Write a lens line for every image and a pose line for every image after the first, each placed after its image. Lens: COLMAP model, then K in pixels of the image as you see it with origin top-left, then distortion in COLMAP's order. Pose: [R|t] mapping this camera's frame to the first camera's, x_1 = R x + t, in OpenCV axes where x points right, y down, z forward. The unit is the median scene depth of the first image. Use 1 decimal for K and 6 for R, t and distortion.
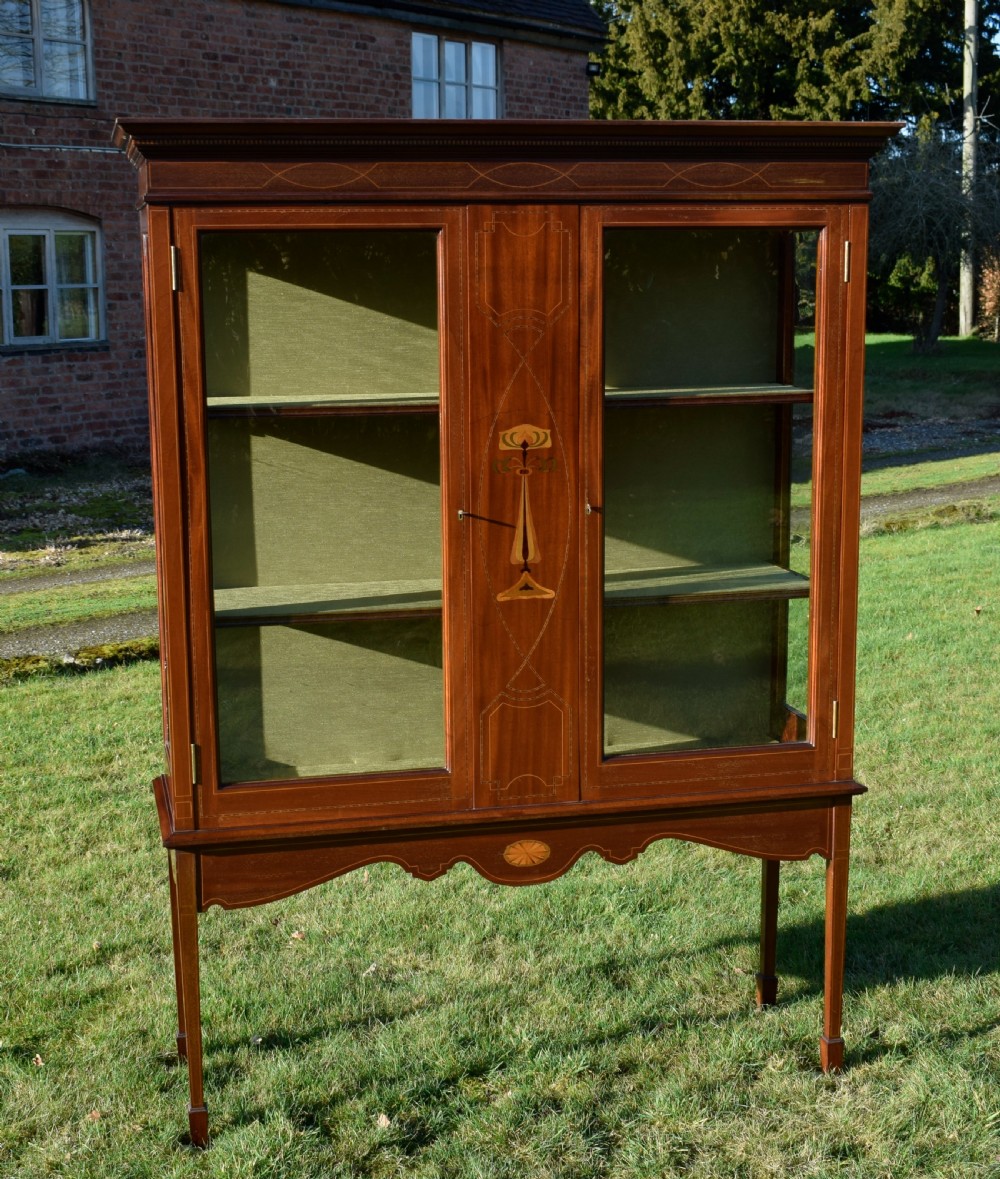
lens RADIAL K [[1821.7, 0, 469.8], [0, 1821.7, 587.2], [0, 0, 1]] dist [-0.021699, -0.010749]
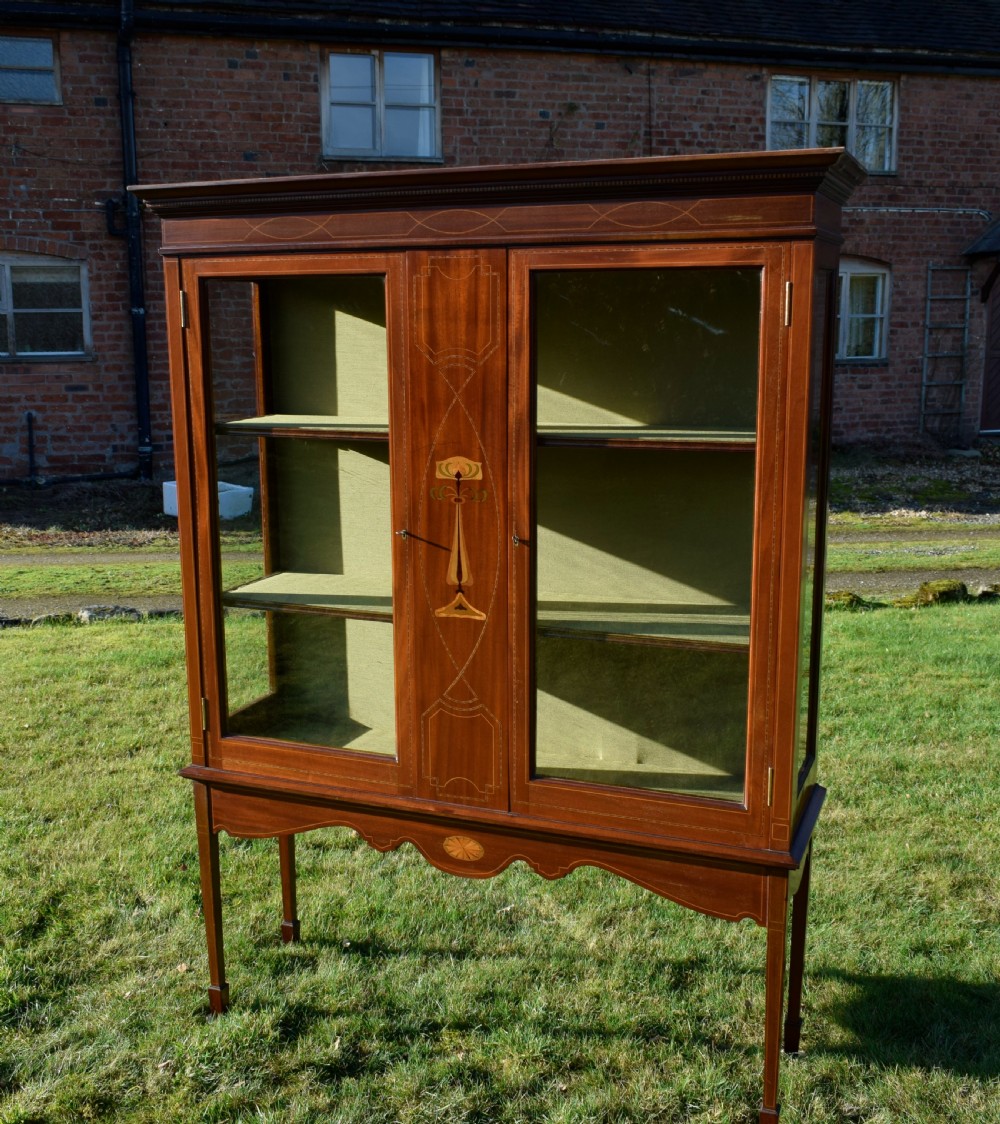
lens RADIAL K [[1304.2, 0, 457.8], [0, 1304.2, 563.7], [0, 0, 1]] dist [-0.023016, 0.014056]
pose [[0.817044, 0.114789, -0.565034, 0.454933], [-0.100077, 0.993341, 0.057088, -0.068176], [0.567824, 0.009904, 0.823090, 0.358330]]
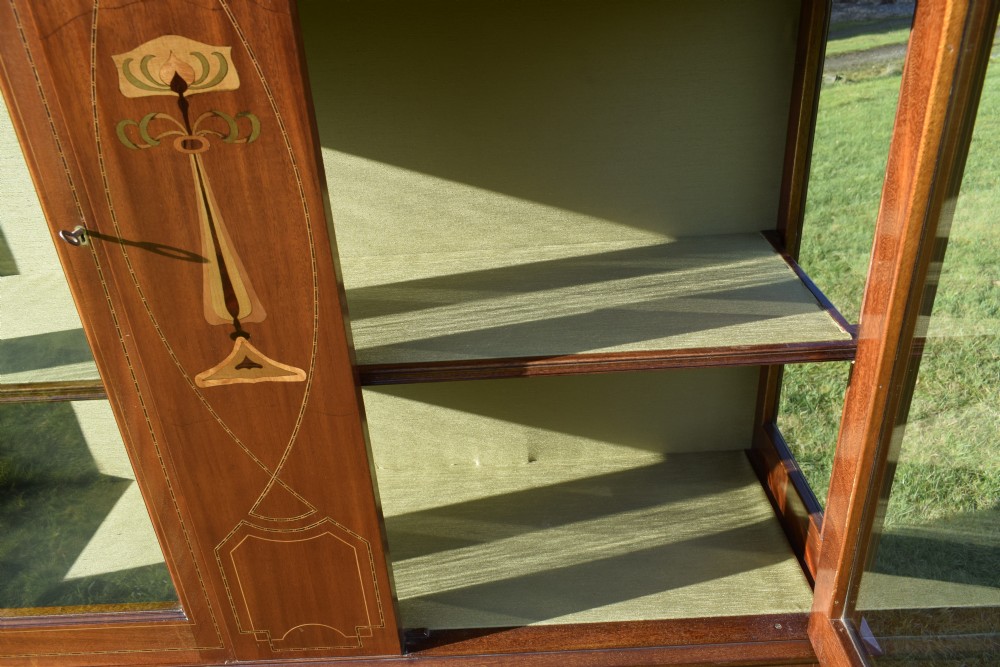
lens RADIAL K [[773.9, 0, 505.9], [0, 773.9, 334.8], [0, 0, 1]] dist [-0.020438, 0.005071]
pose [[0.977112, 0.059105, -0.204349, 0.146532], [0.007514, 0.950437, 0.310828, -0.075456], [0.212592, -0.305249, 0.928239, 0.798286]]
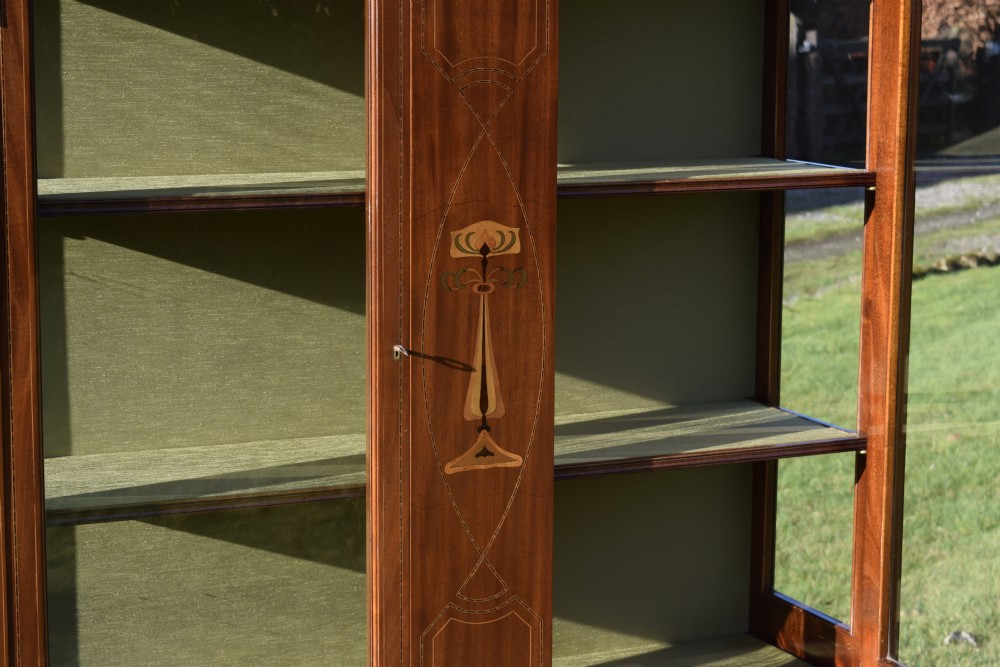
lens RADIAL K [[2277.8, 0, 500.0], [0, 2277.8, 333.5], [0, 0, 1]] dist [-0.043681, 0.200687]
pose [[0.976319, -0.016304, 0.215719, -0.148962], [0.021127, 0.999575, -0.020069, -0.027499], [-0.215300, 0.024151, 0.976249, 0.140422]]
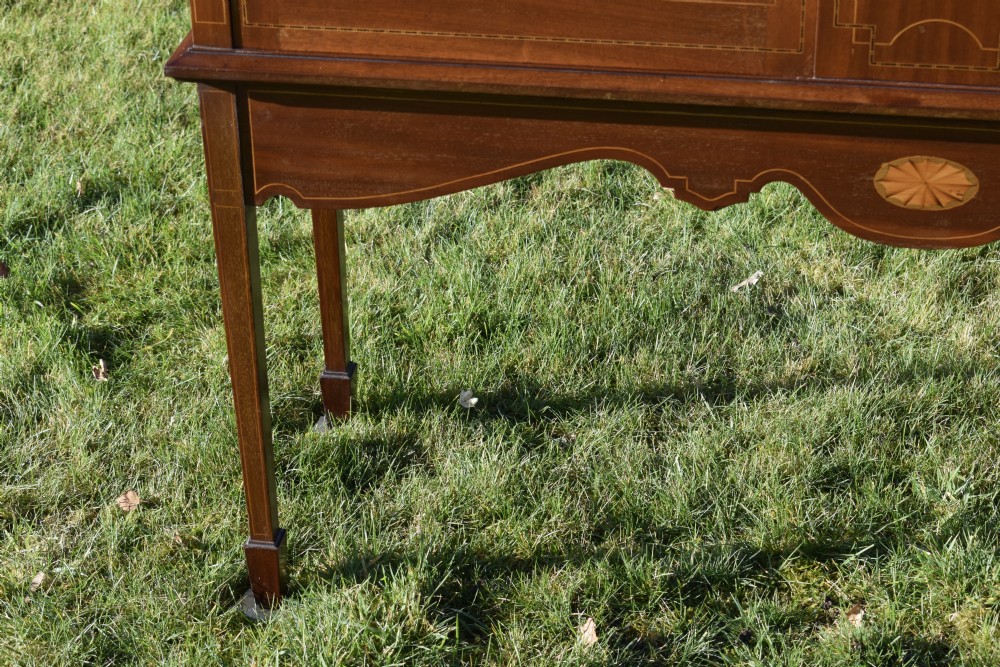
lens RADIAL K [[2277.8, 0, 500.0], [0, 2277.8, 333.5], [0, 0, 1]] dist [-0.043681, 0.200687]
pose [[0.927535, 0.180555, -0.327229, 0.128630], [-0.060087, 0.936213, 0.346257, -0.012361], [0.368874, -0.301504, 0.879220, 0.444065]]
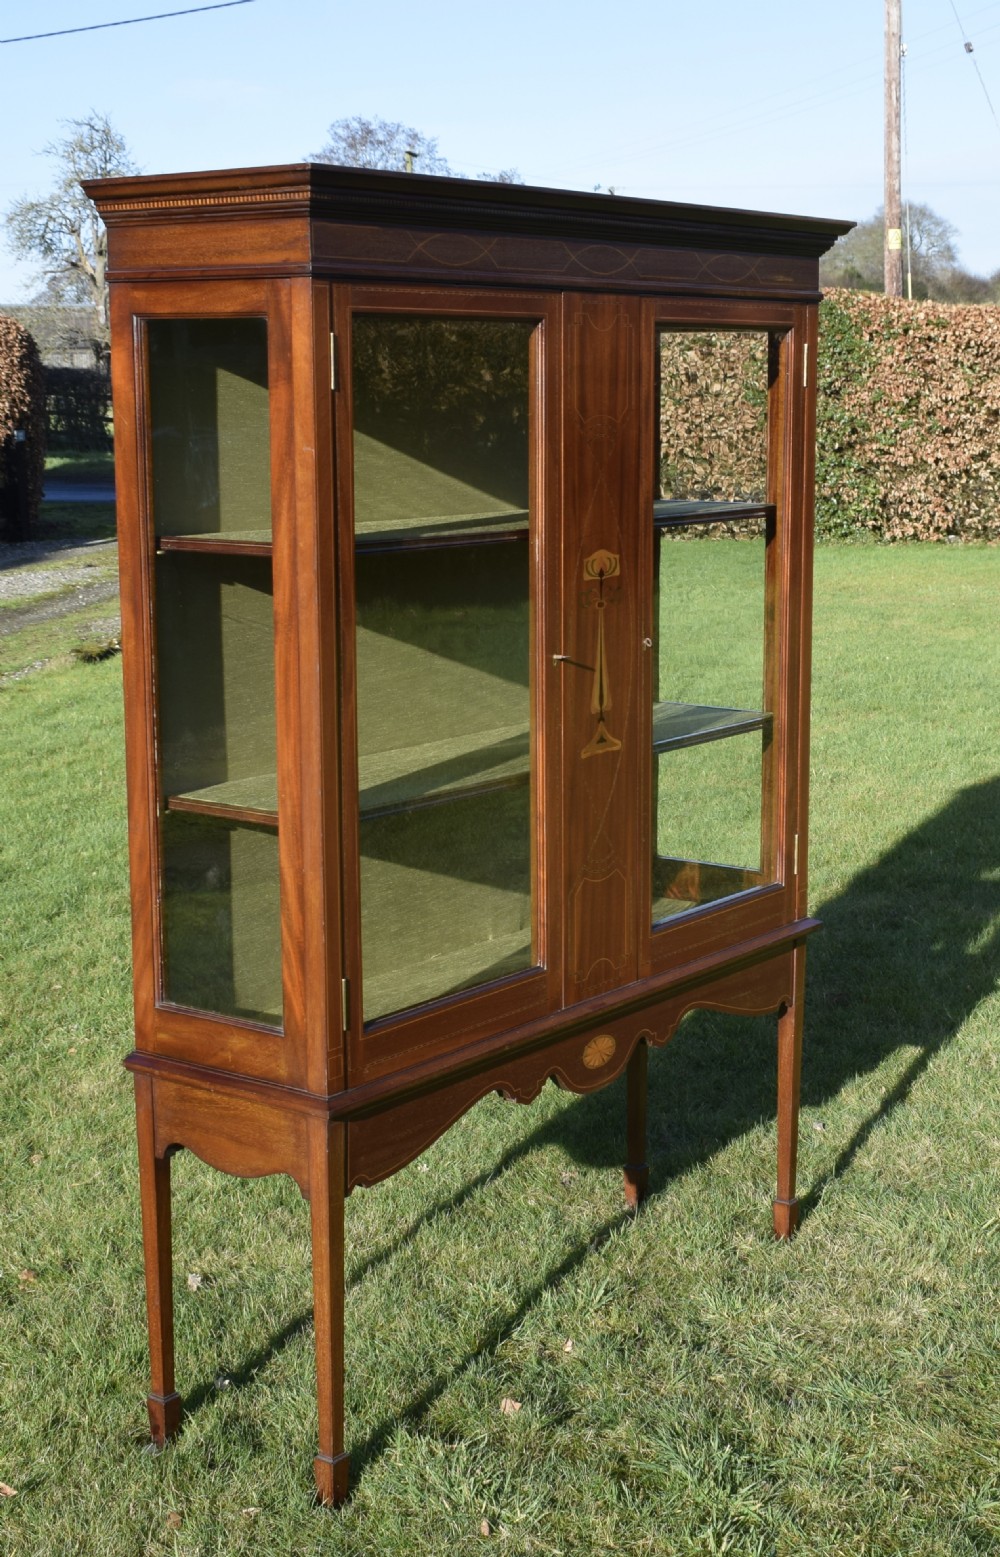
lens RADIAL K [[2317.4, 0, 621.5], [0, 2317.4, 783.2], [0, 0, 1]] dist [-0.025575, 0.015076]
pose [[0.733264, -0.107144, 0.671449, -0.686702], [0.109992, 0.993192, 0.038367, -0.020029], [-0.670989, 0.045721, 0.740057, 0.183151]]
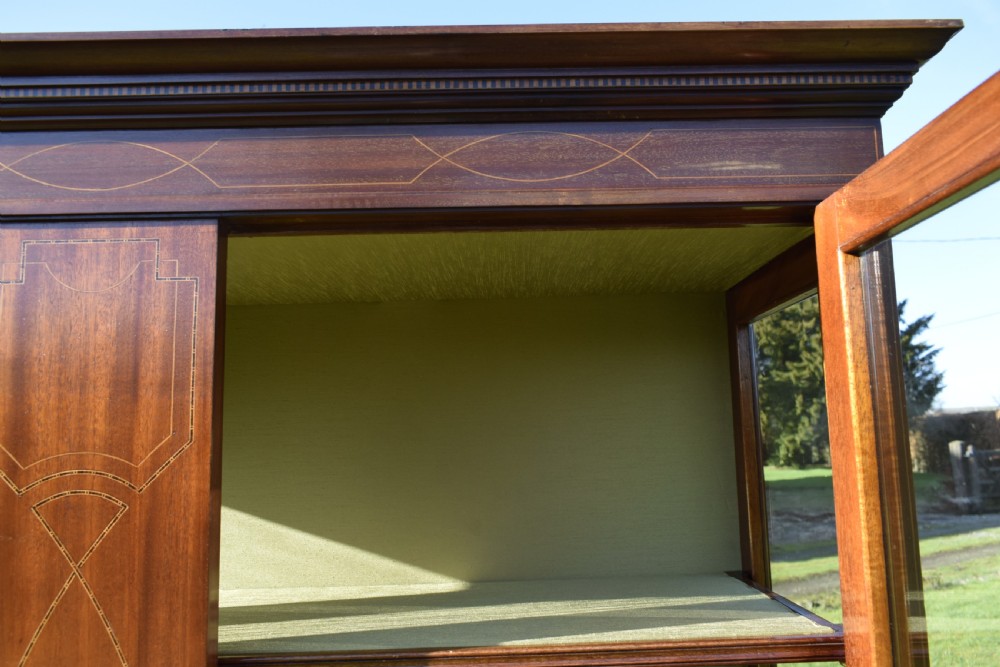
lens RADIAL K [[773.9, 0, 505.9], [0, 773.9, 334.8], [0, 0, 1]] dist [-0.020438, 0.005071]
pose [[0.980771, -0.040318, -0.190952, 0.159168], [-0.020047, 0.952439, -0.304068, -0.120161], [0.194130, 0.302049, 0.933317, 0.802721]]
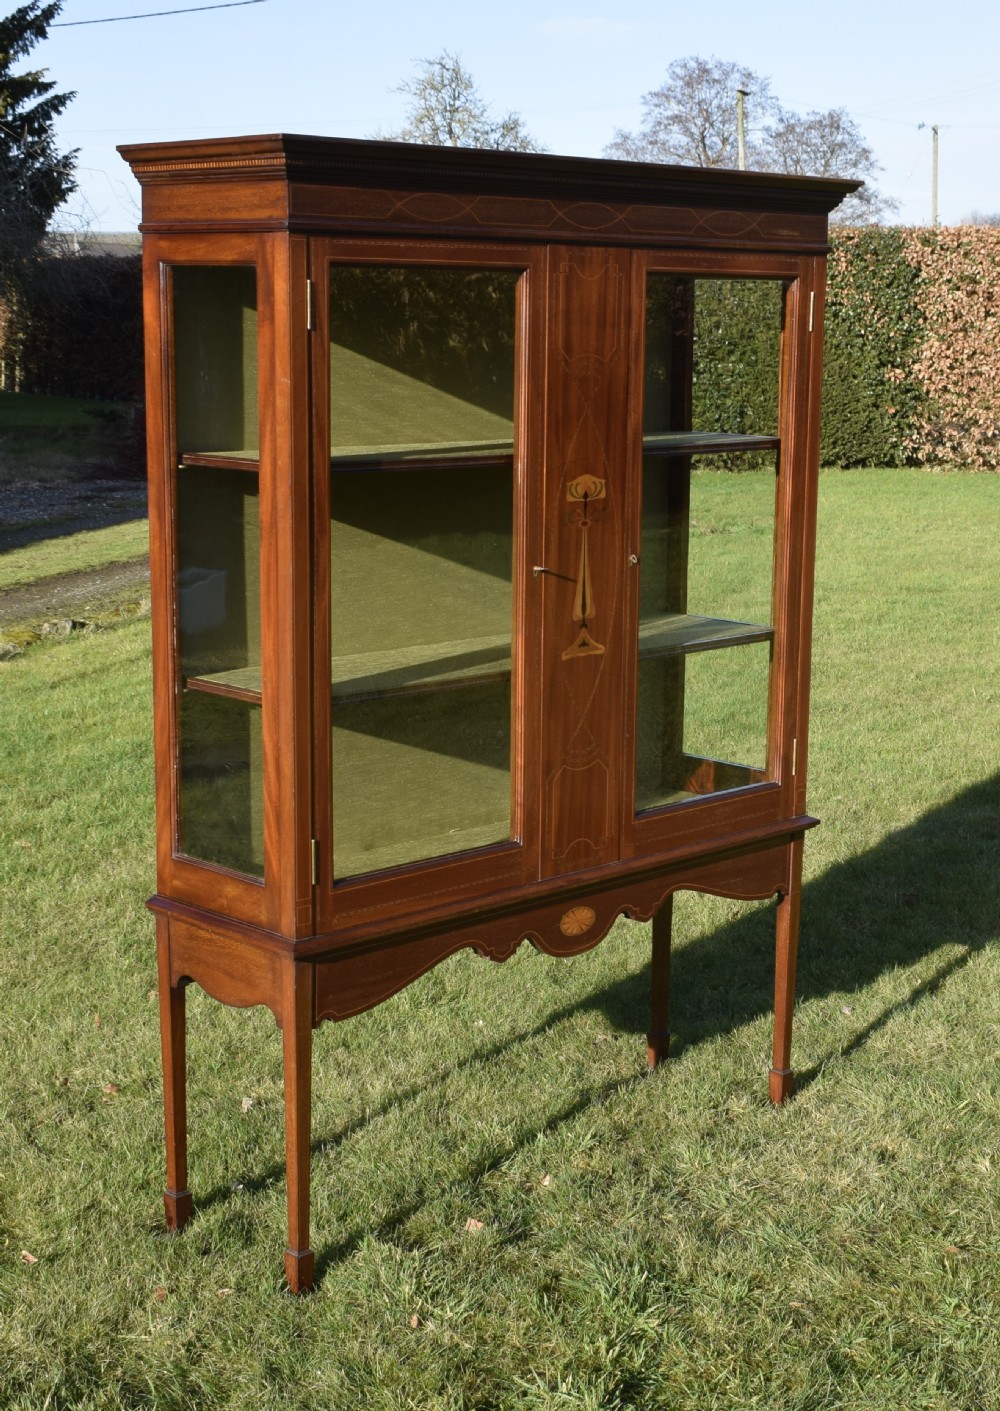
lens RADIAL K [[2215.8, 0, 596.3], [0, 2215.8, 748.5], [0, 0, 1]] dist [-0.020322, 0.015778]
pose [[0.829529, -0.086941, 0.551655, -0.606734], [0.072730, 0.996213, 0.047638, -0.000078], [-0.553707, 0.000605, 0.832711, 0.017509]]
